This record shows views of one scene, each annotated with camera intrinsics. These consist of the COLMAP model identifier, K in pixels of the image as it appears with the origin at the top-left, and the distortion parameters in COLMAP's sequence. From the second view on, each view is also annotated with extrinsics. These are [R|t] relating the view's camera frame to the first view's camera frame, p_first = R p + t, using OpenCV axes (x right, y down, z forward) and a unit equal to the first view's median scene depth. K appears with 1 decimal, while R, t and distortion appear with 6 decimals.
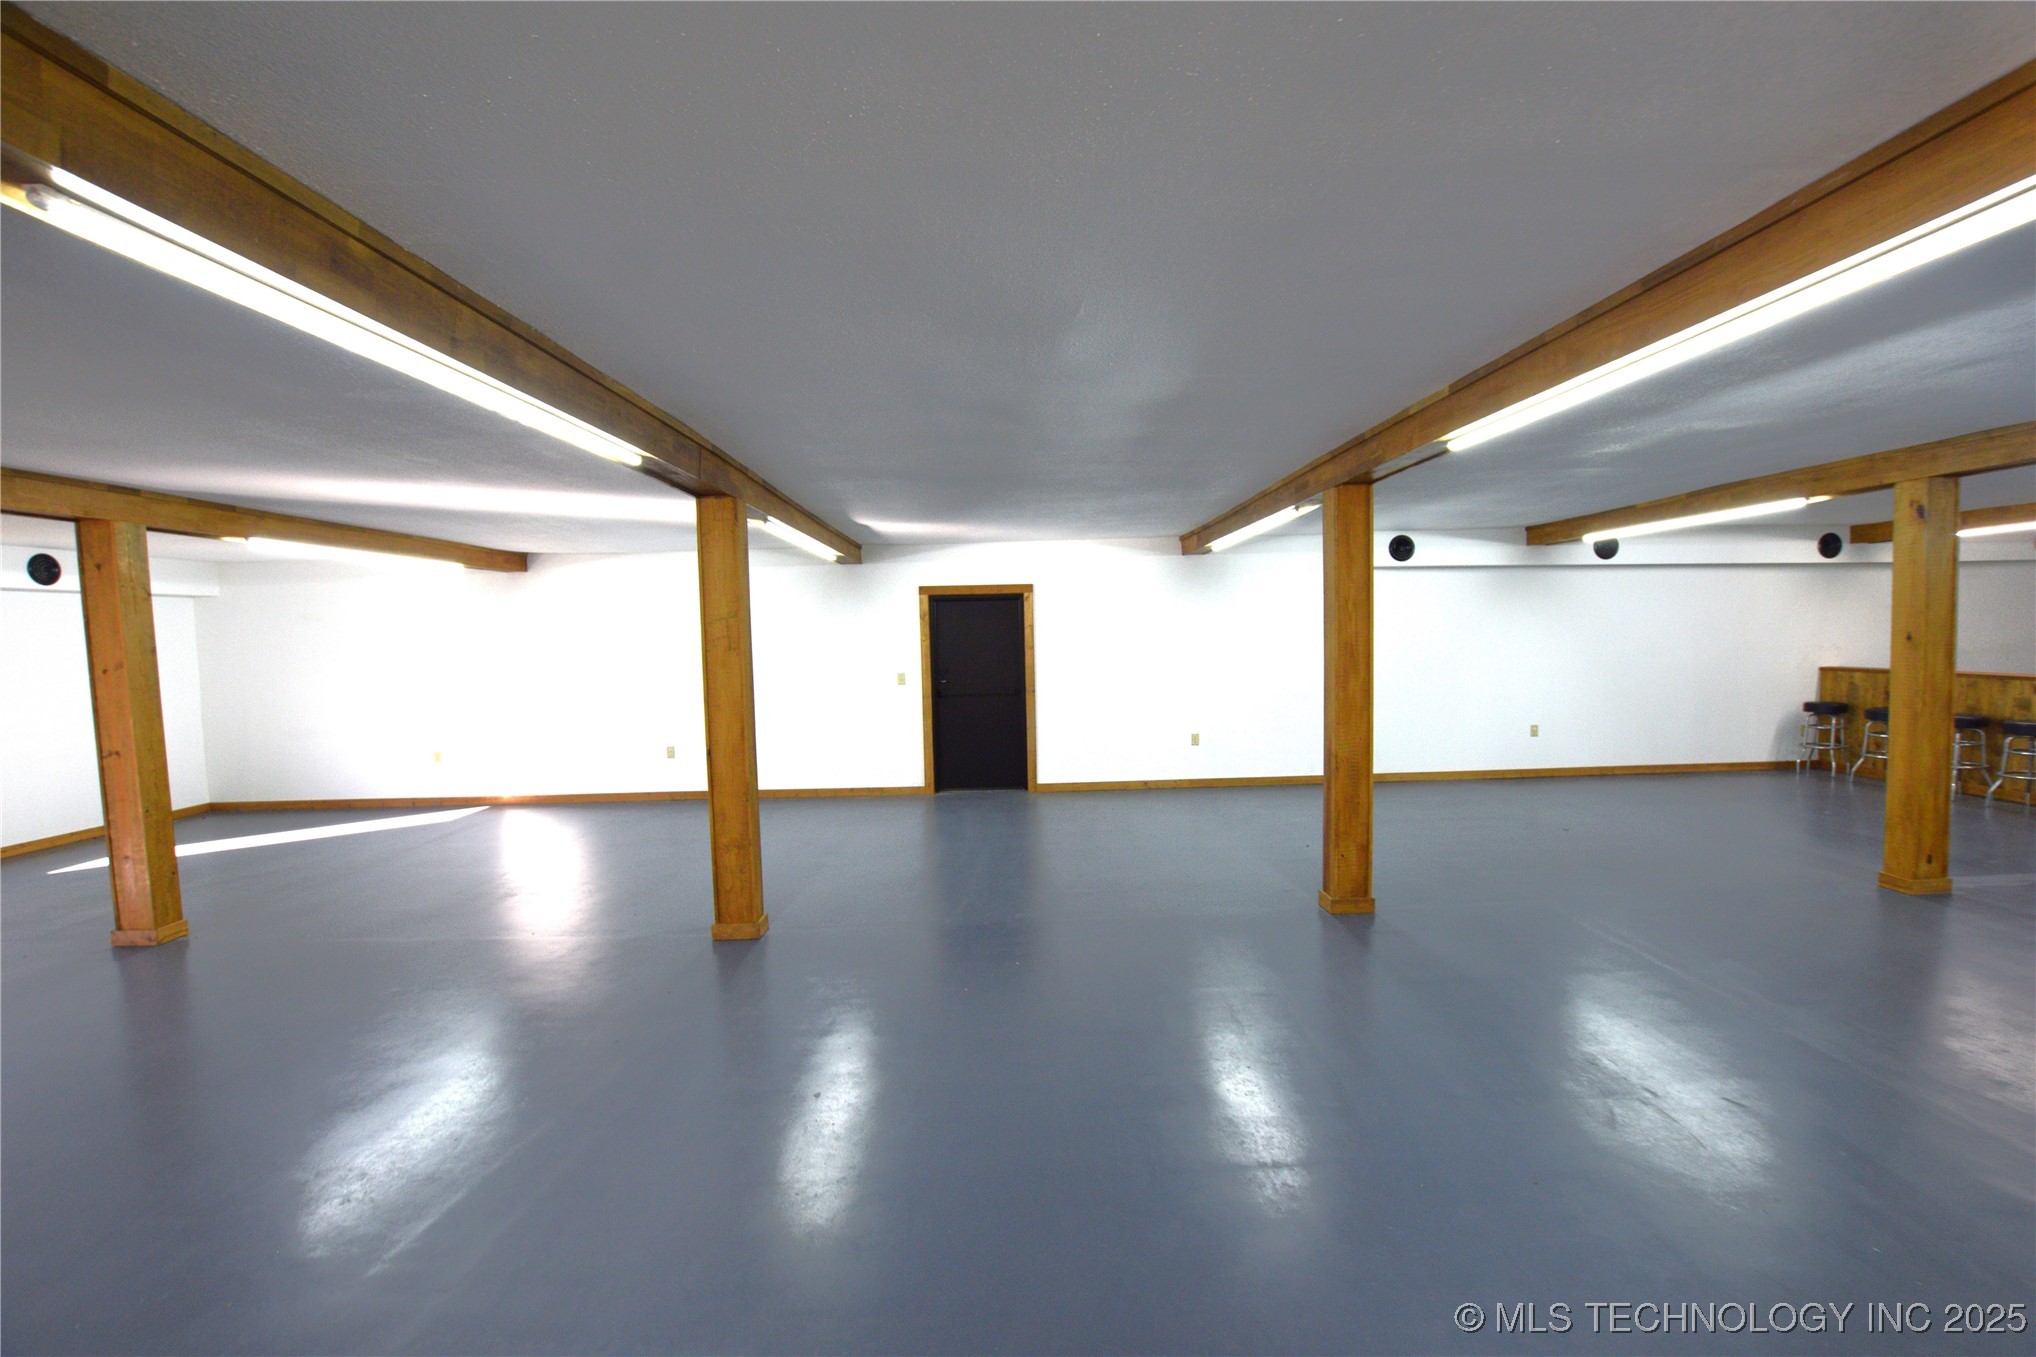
lens RADIAL K [[895.7, 0, 1026.1], [0, 895.7, 688.4], [0, 0, 1]] dist [-0.034220, 0.005855]
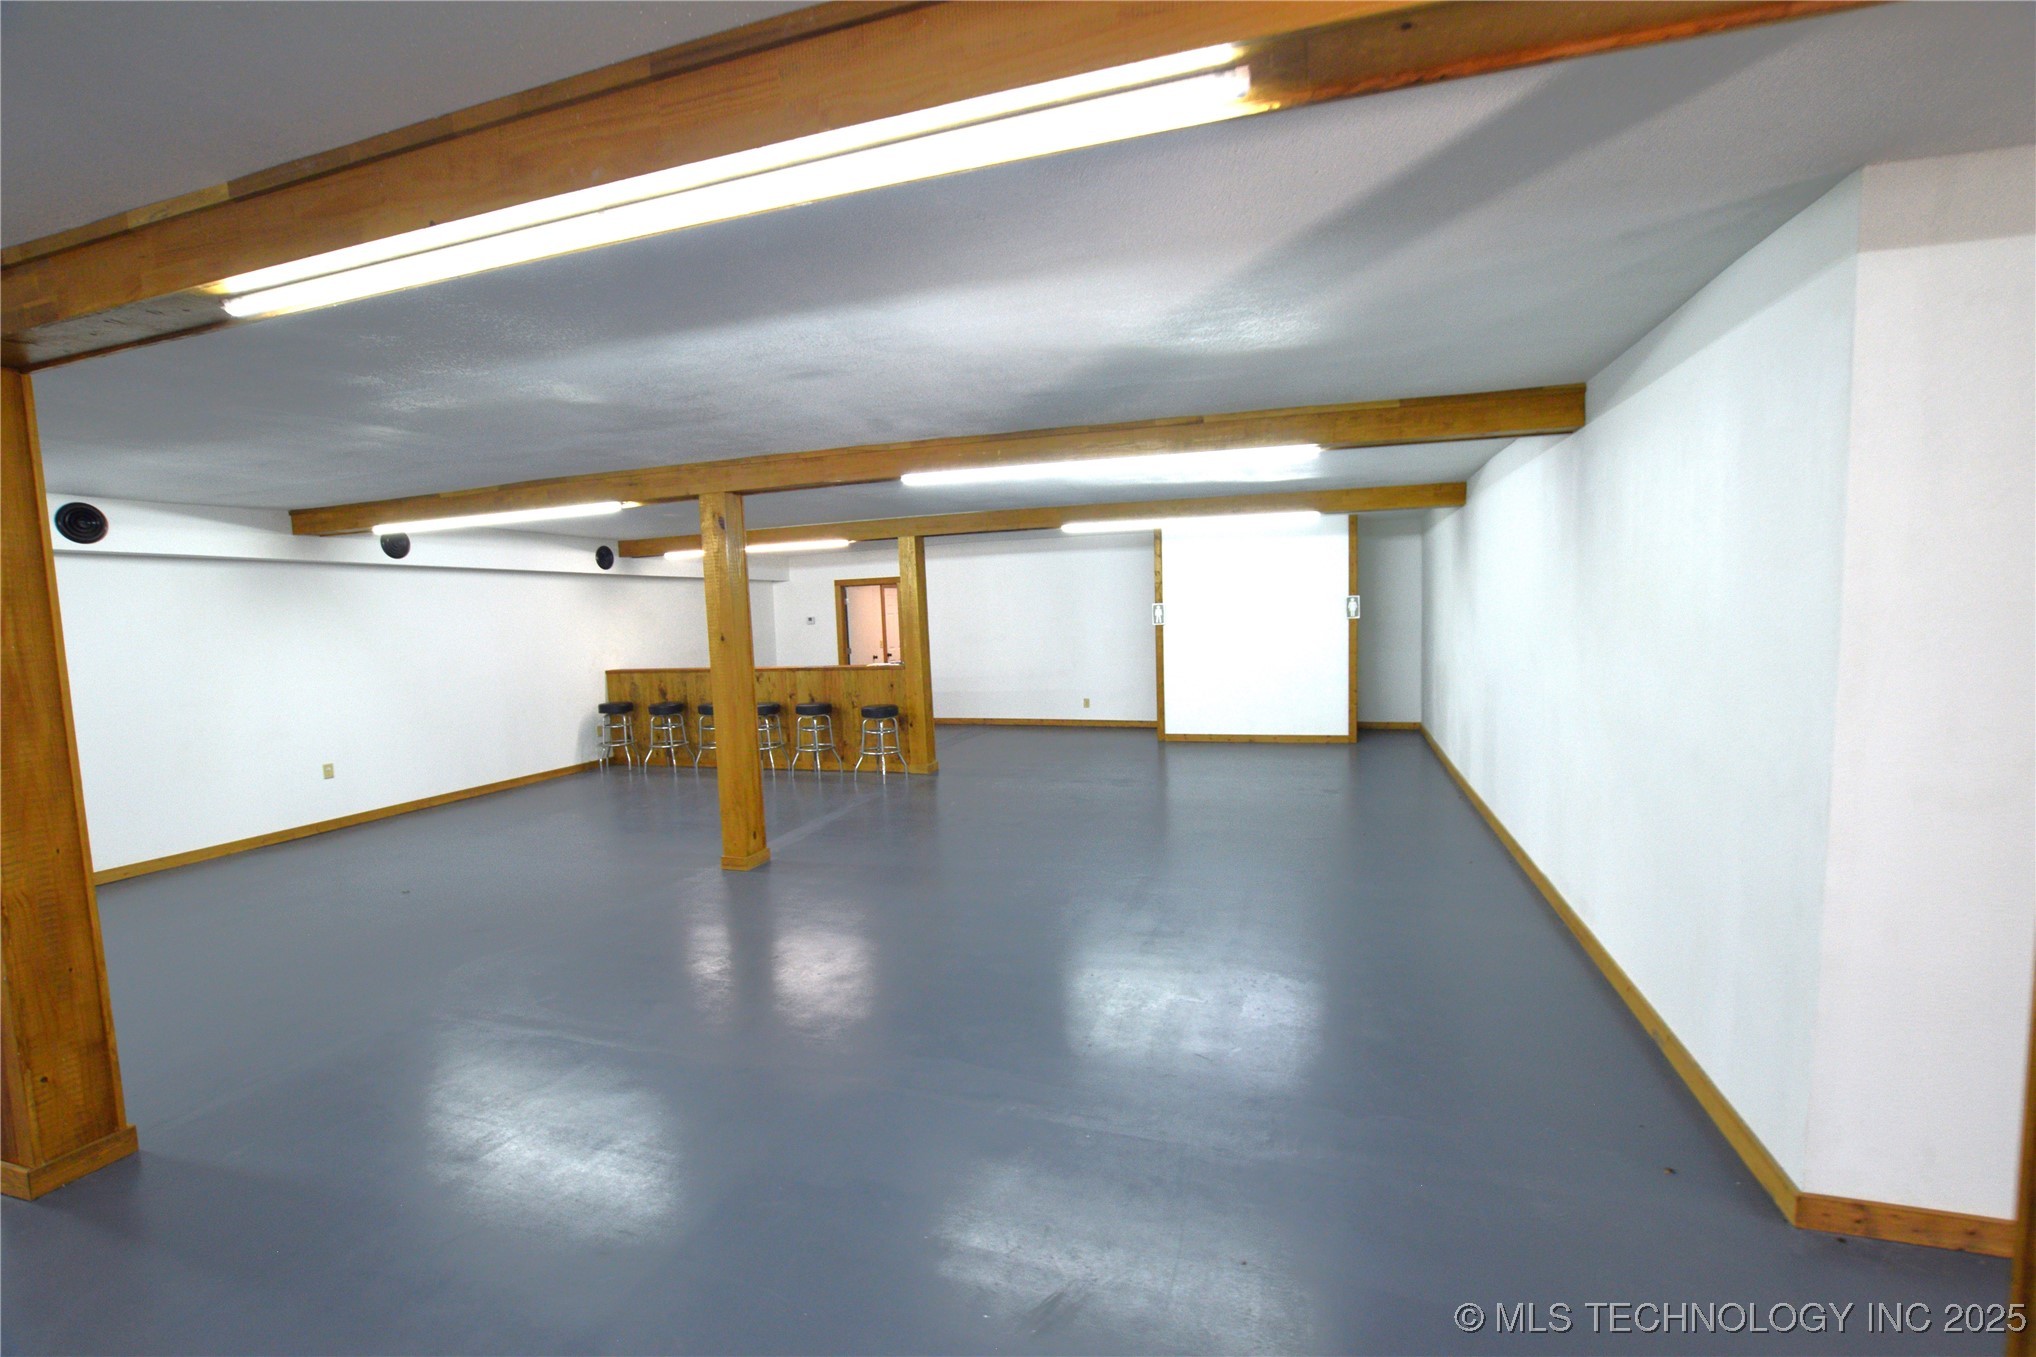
lens RADIAL K [[895.7, 0, 1026.1], [0, 895.7, 688.4], [0, 0, 1]] dist [-0.034220, 0.005855]
pose [[0.328602, -0.071266, 0.941776, 0.078886], [0.086231, 0.995248, 0.045225, -0.012859], [-0.940524, 0.066349, 0.333186, 0.255624]]
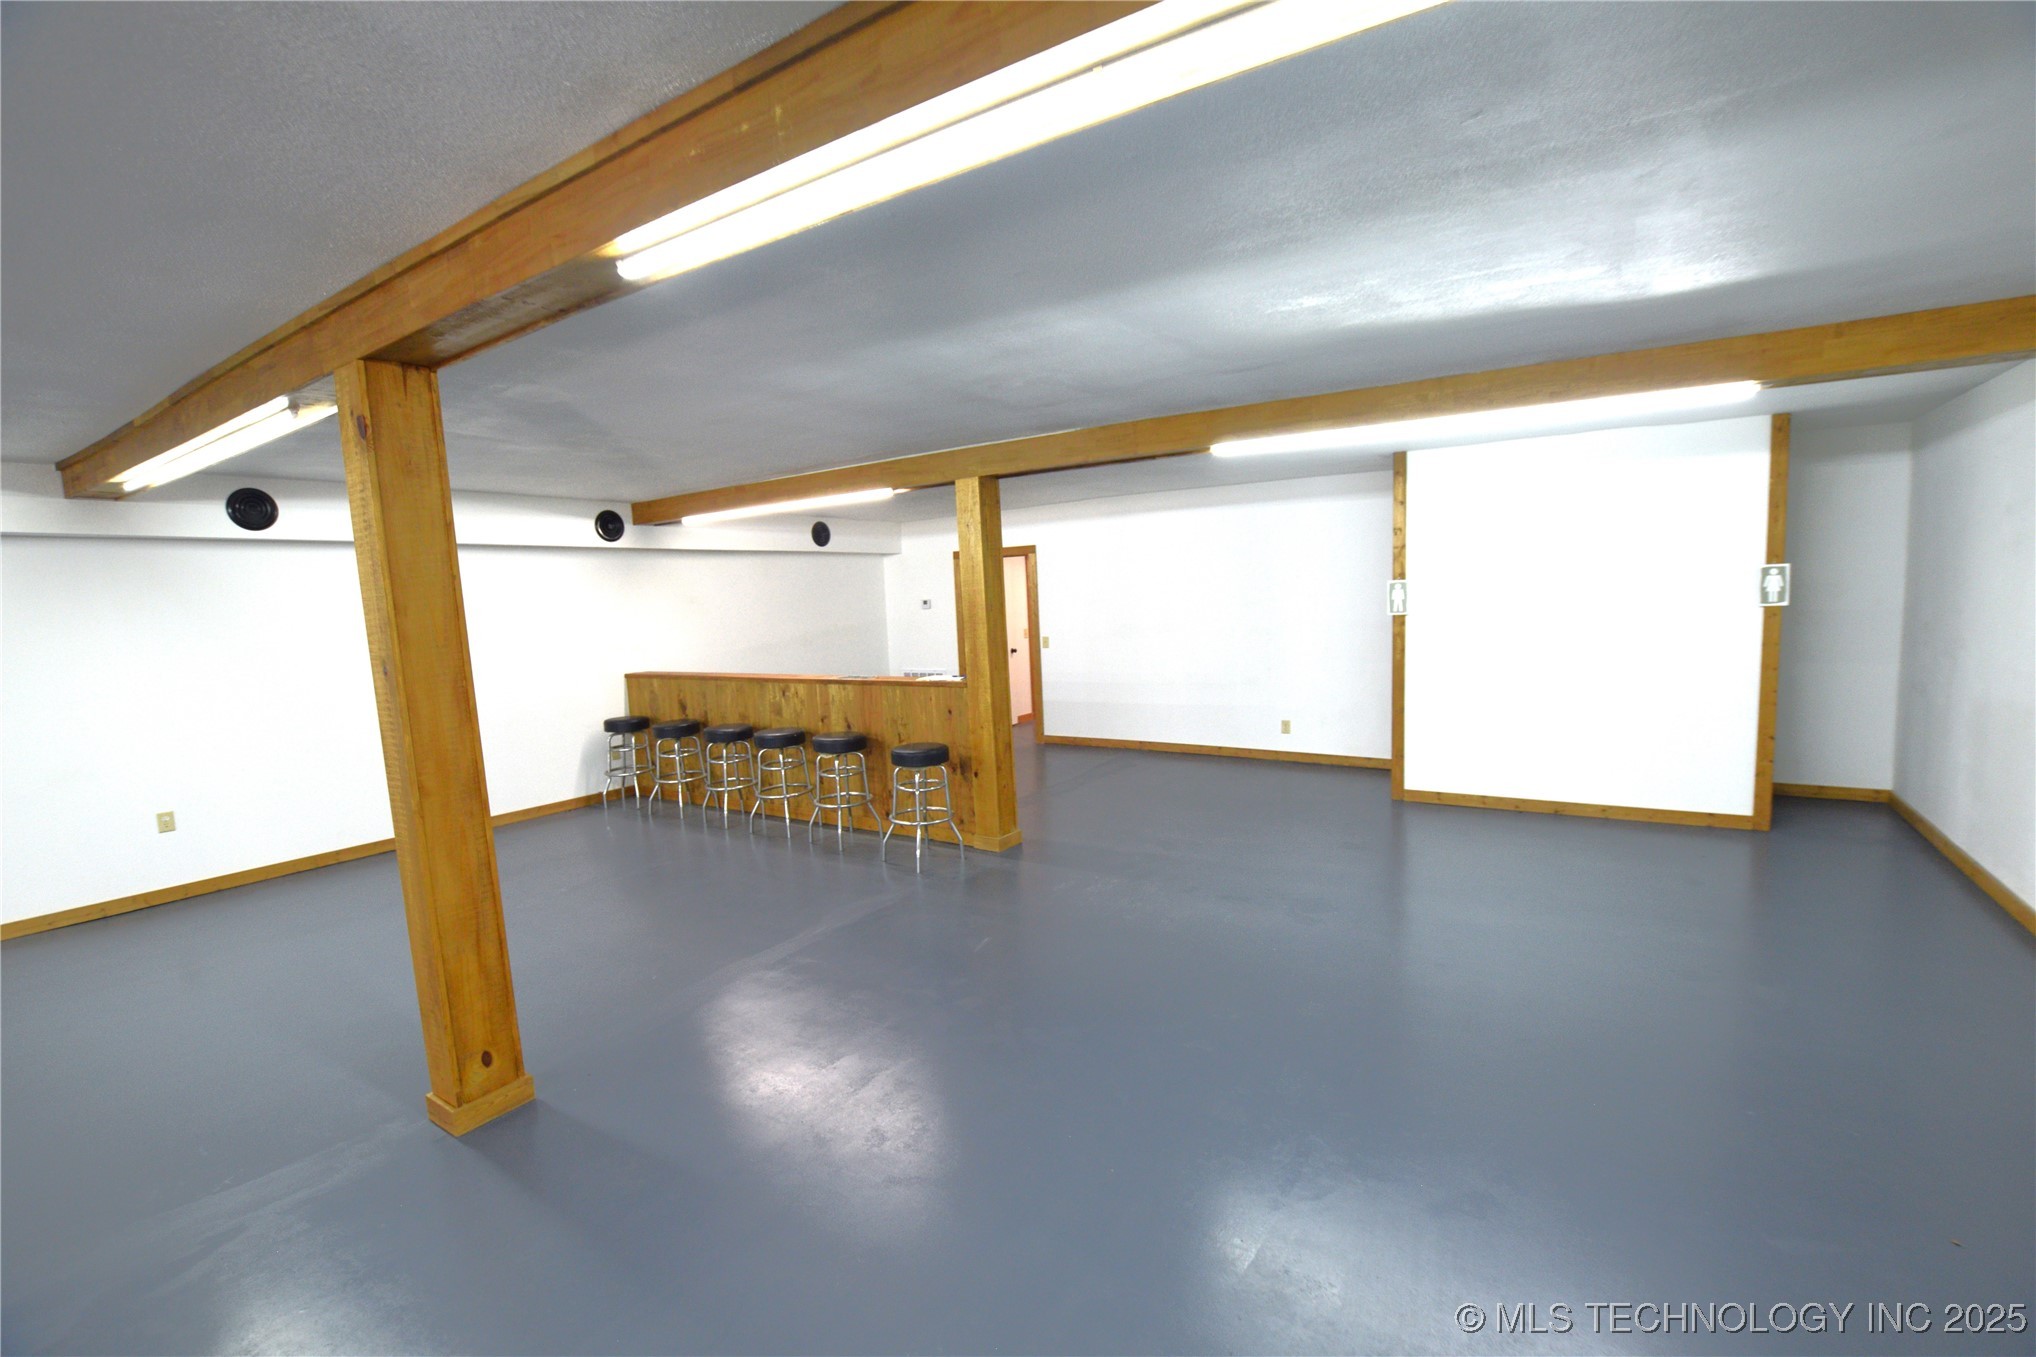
lens RADIAL K [[895.7, 0, 1026.1], [0, 895.7, 688.4], [0, 0, 1]] dist [-0.034220, 0.005855]
pose [[0.566251, -0.088214, 0.819499, 0.733660], [0.080249, 0.995433, 0.051703, -0.040441], [-0.820317, 0.036487, 0.570744, 0.352921]]
